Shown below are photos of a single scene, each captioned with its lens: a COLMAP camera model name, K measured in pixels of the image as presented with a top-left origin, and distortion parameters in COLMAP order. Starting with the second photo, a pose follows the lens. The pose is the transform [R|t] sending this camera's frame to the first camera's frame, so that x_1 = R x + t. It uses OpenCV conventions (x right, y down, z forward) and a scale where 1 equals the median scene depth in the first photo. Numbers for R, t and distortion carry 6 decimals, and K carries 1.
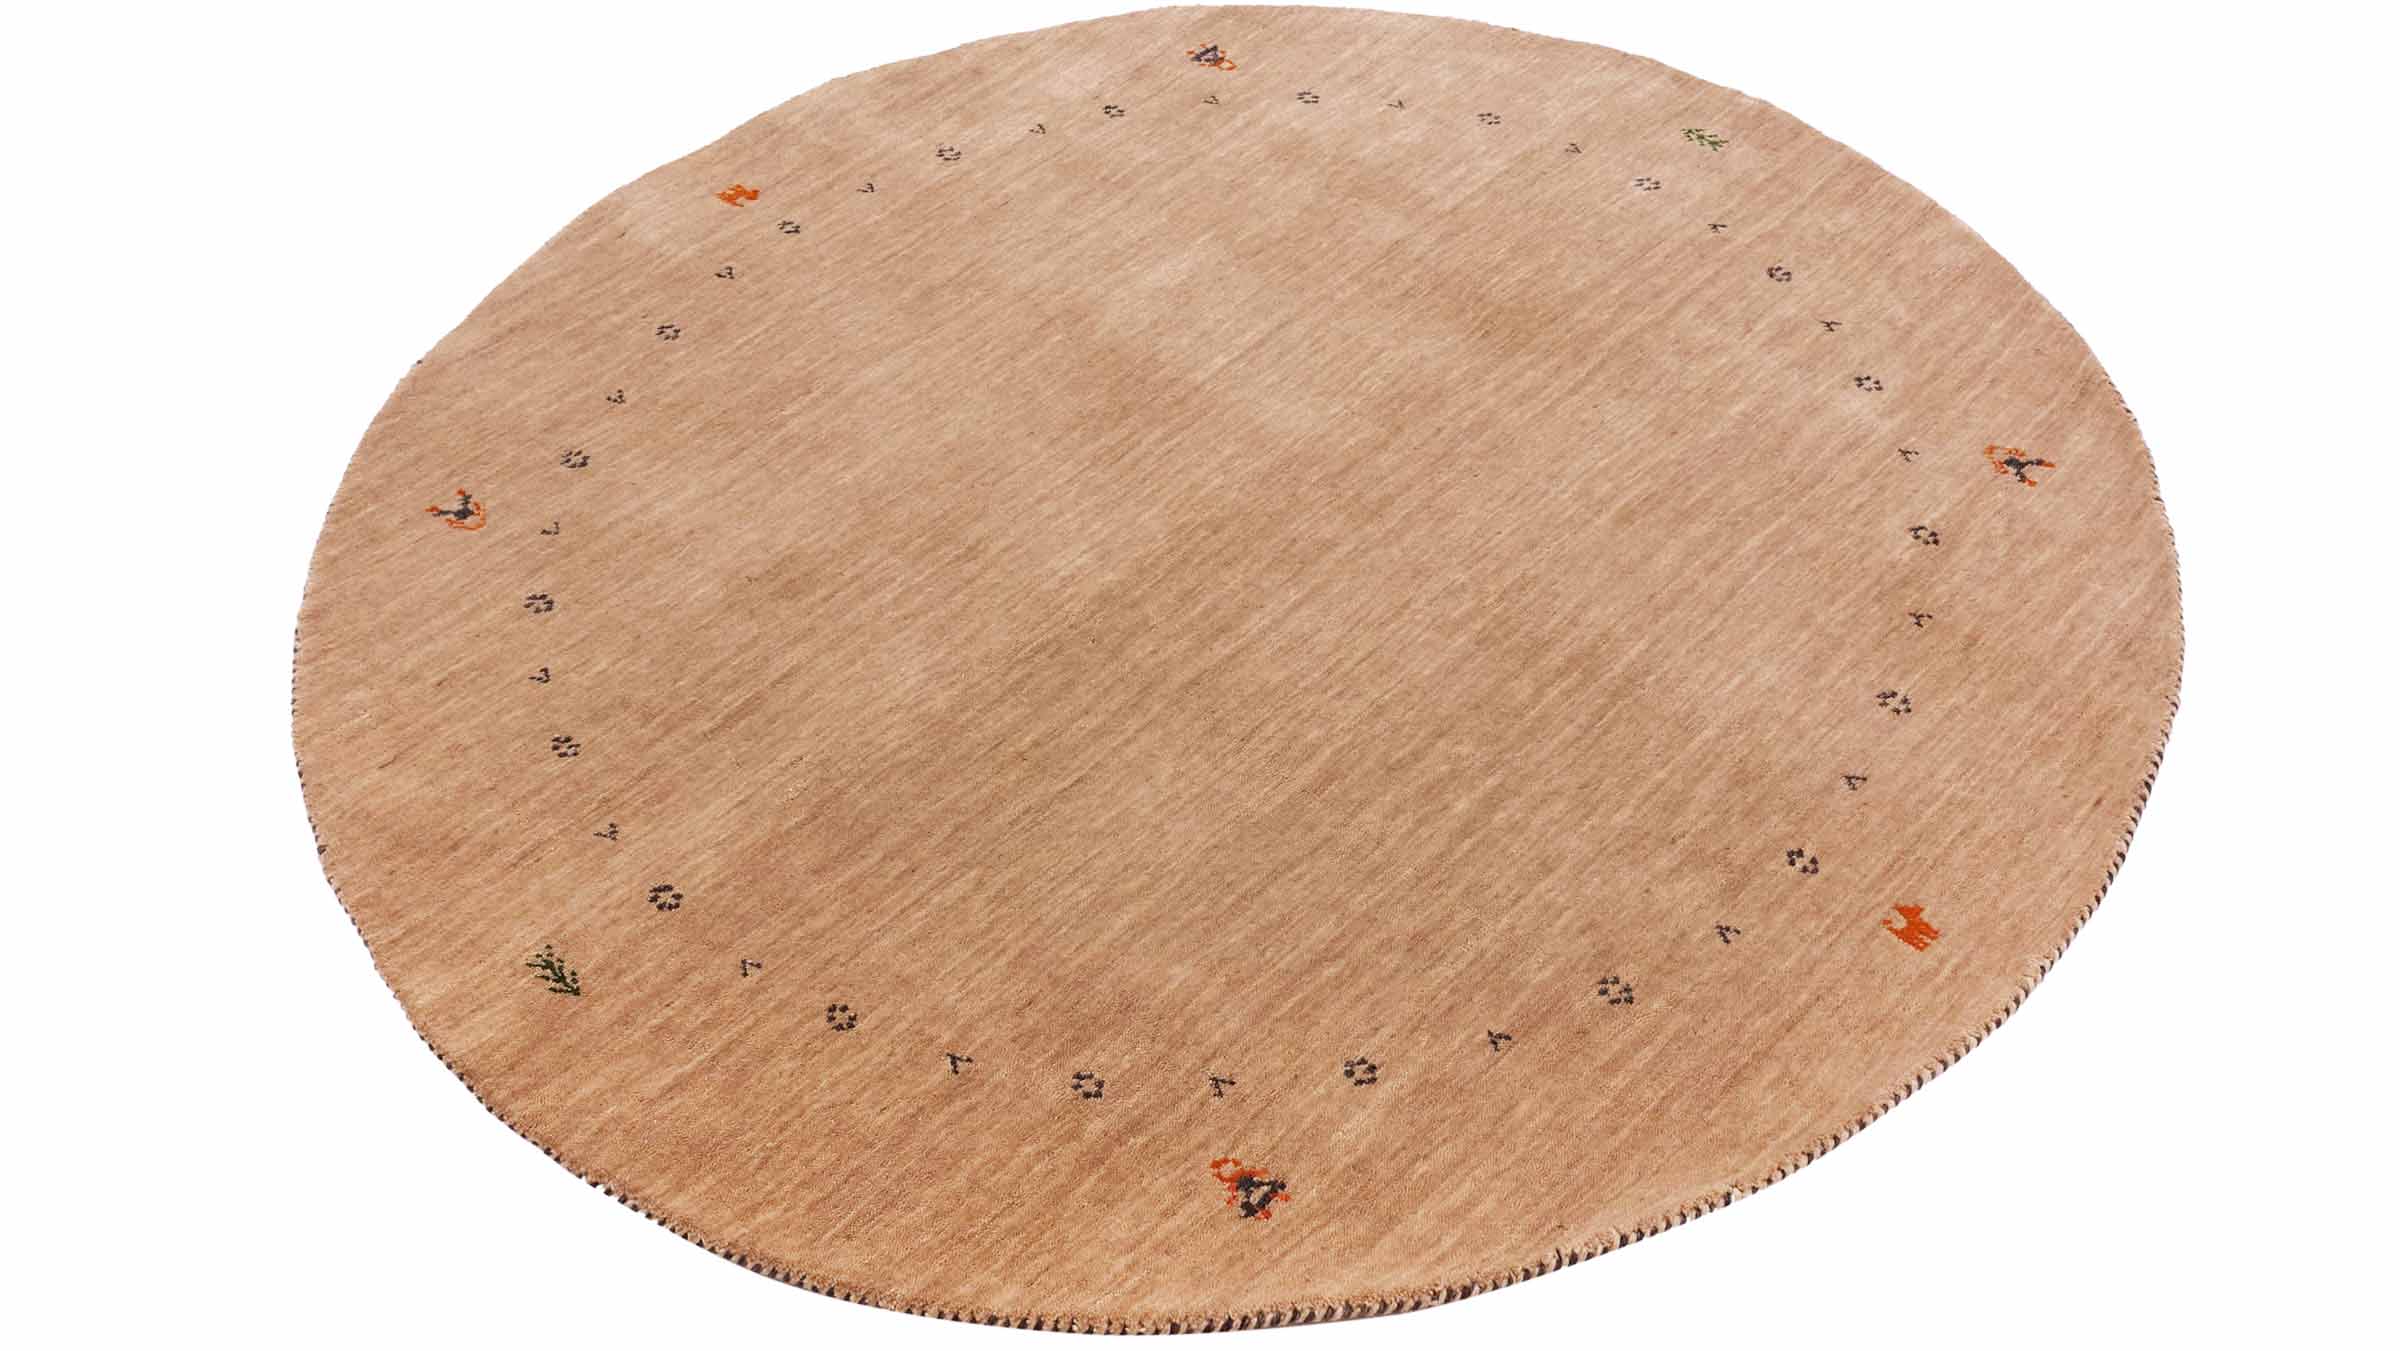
lens RADIAL K [[2222.2, 0, 1188.2], [0, 2222.2, 686.5], [0, 0, 1]] dist [0.001264, 0.000000]
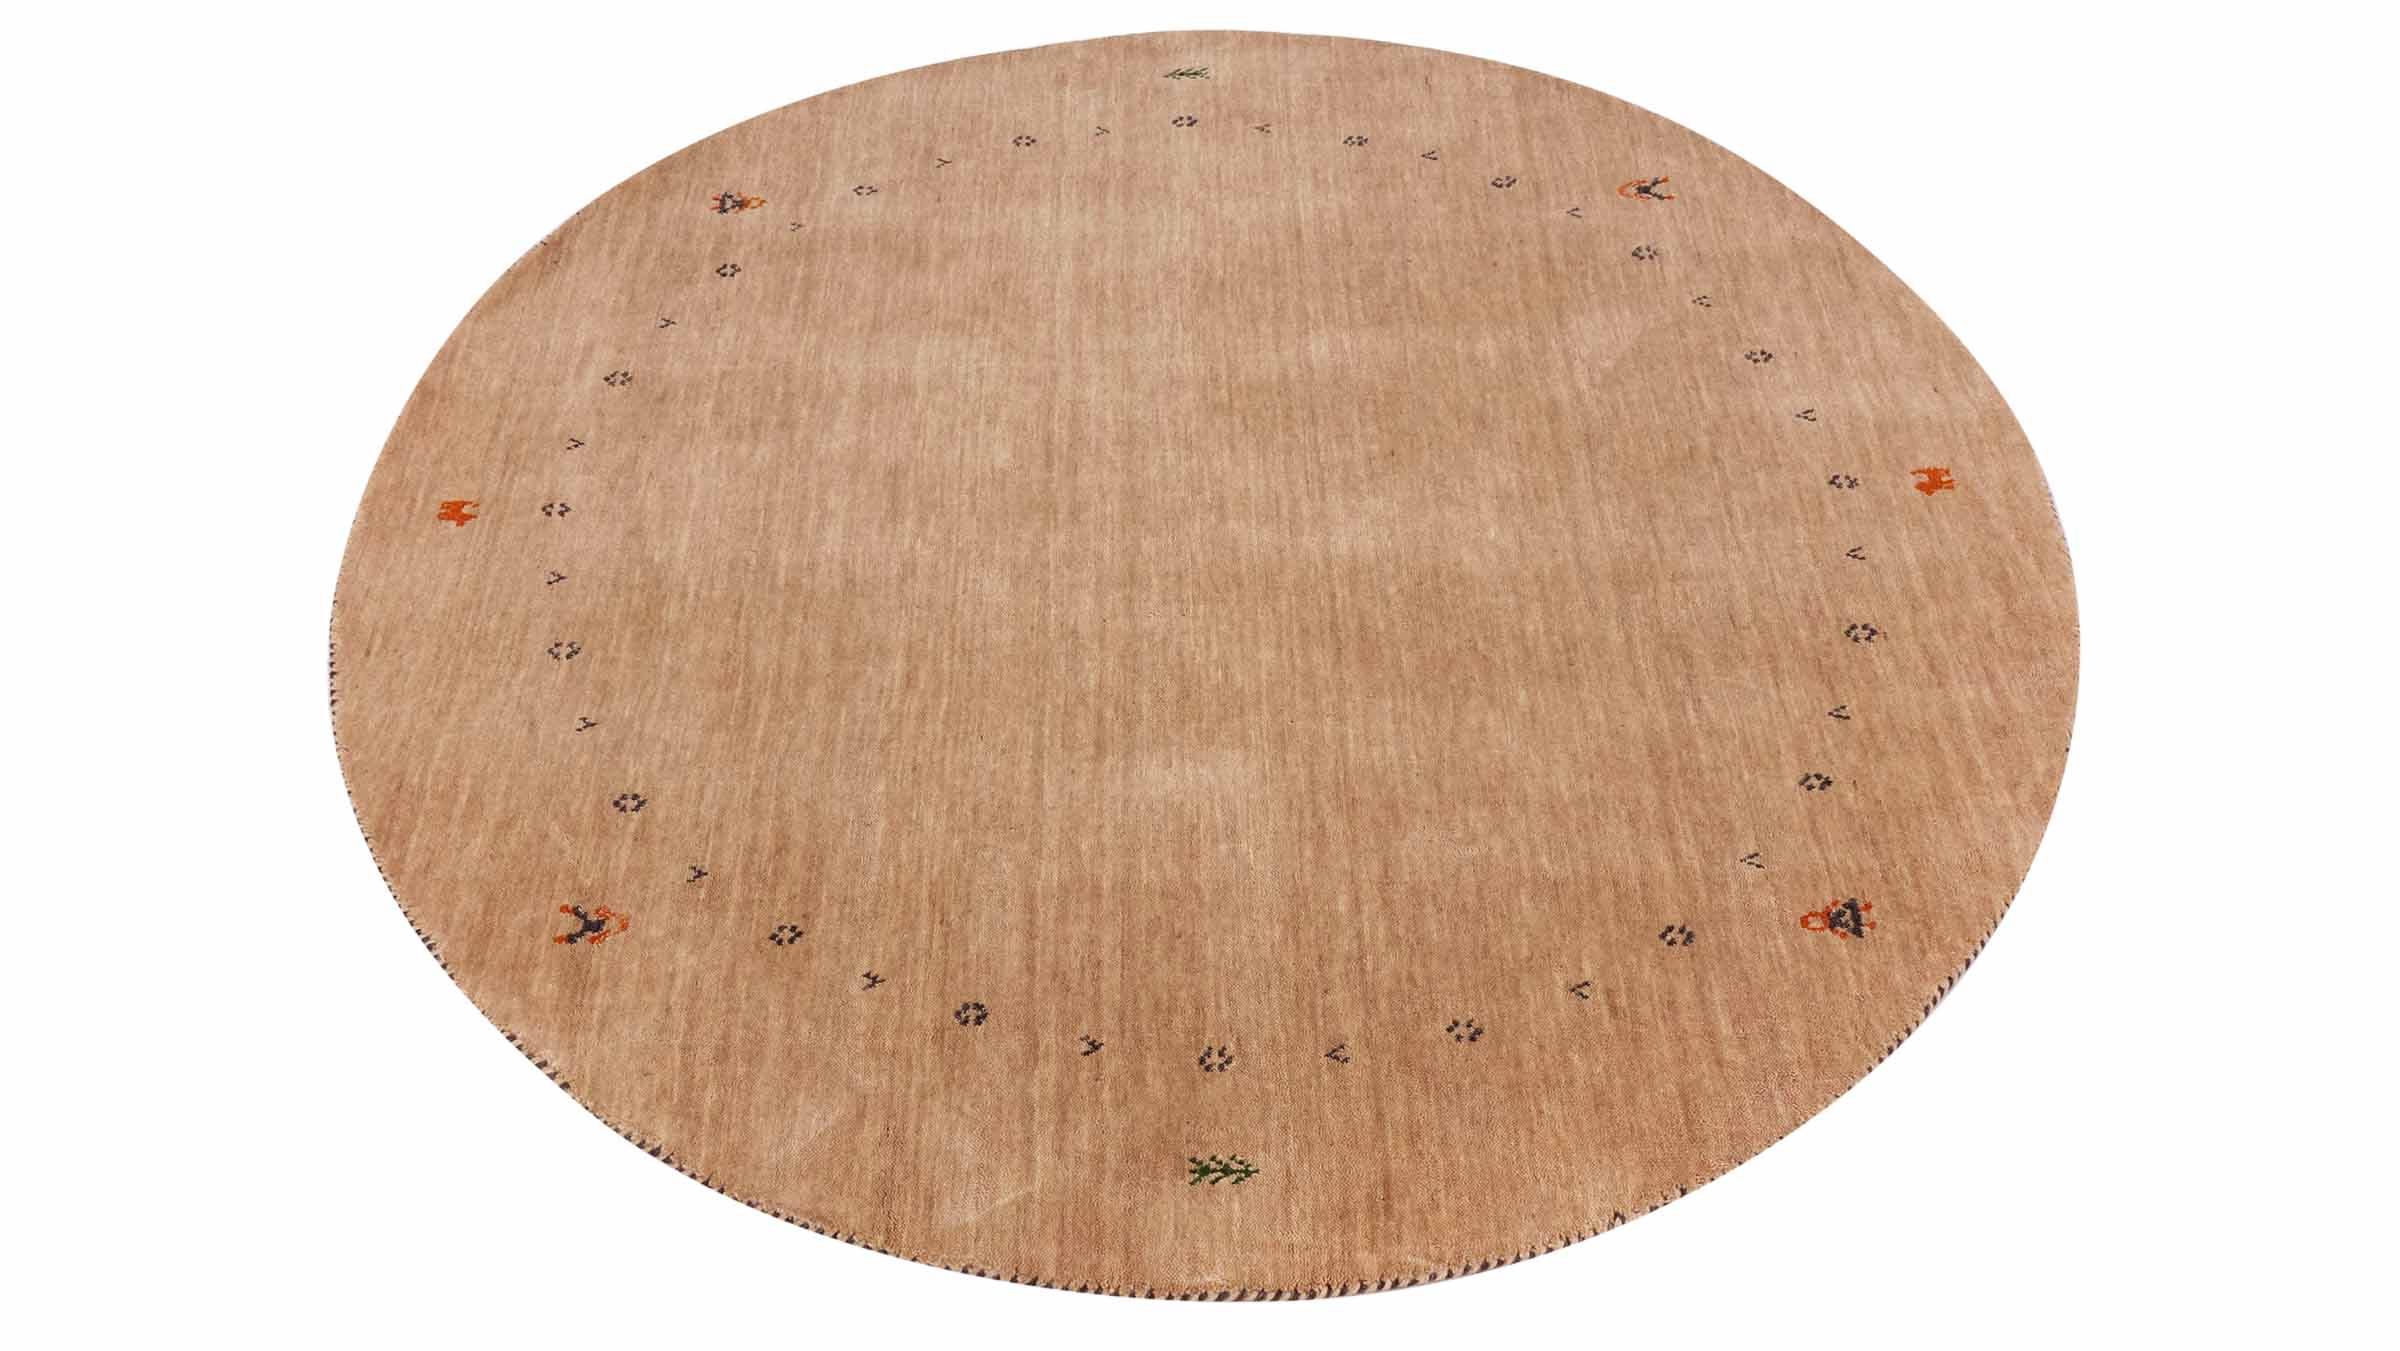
lens RADIAL K [[2222.2, 0, 1193.6], [0, 2222.2, 671.5], [0, 0, 1]] dist [0.001264, 0.000000]
pose [[-0.694347, 0.572727, -0.435737, 0.545797], [-0.497912, 0.054830, 0.865492, -1.035007], [0.519582, 0.817910, 0.247097, 0.825515]]
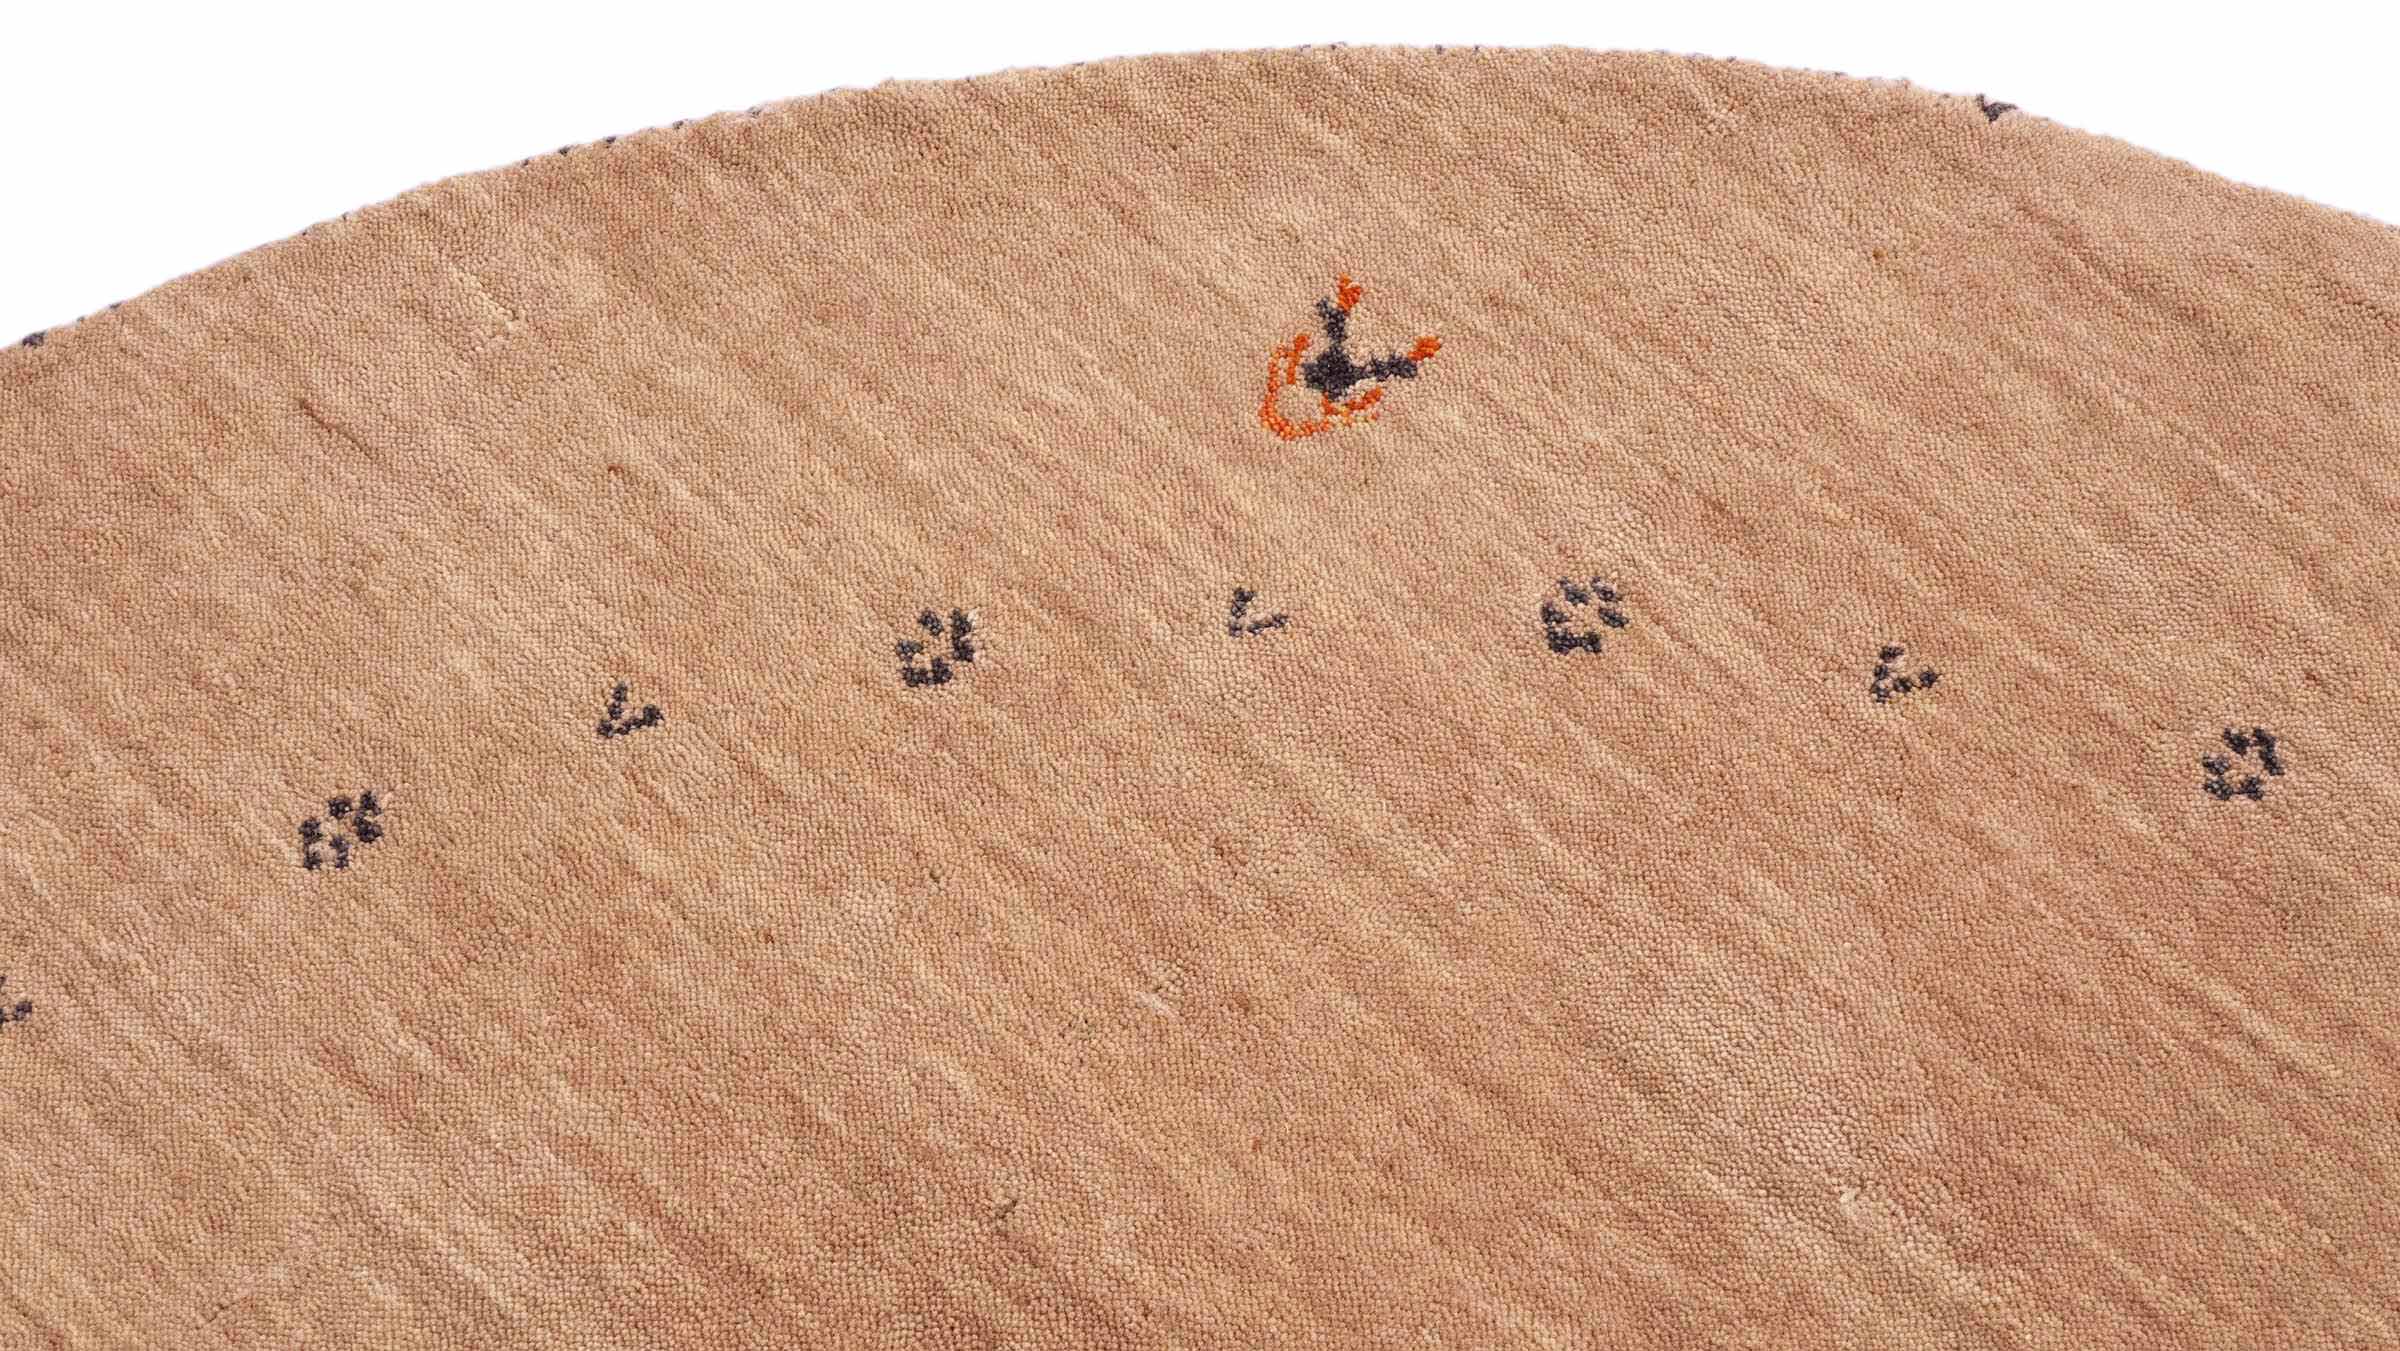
lens RADIAL K [[4575.6, 0, 1205.1], [0, 4575.6, 675.2], [0, 0, 1]] dist [-0.026786, 0.000000]
pose [[0.040149, 0.869802, -0.491765, 0.050930], [-0.737966, 0.357621, 0.572287, -0.459905], [0.673642, 0.339930, 0.656242, 0.579956]]
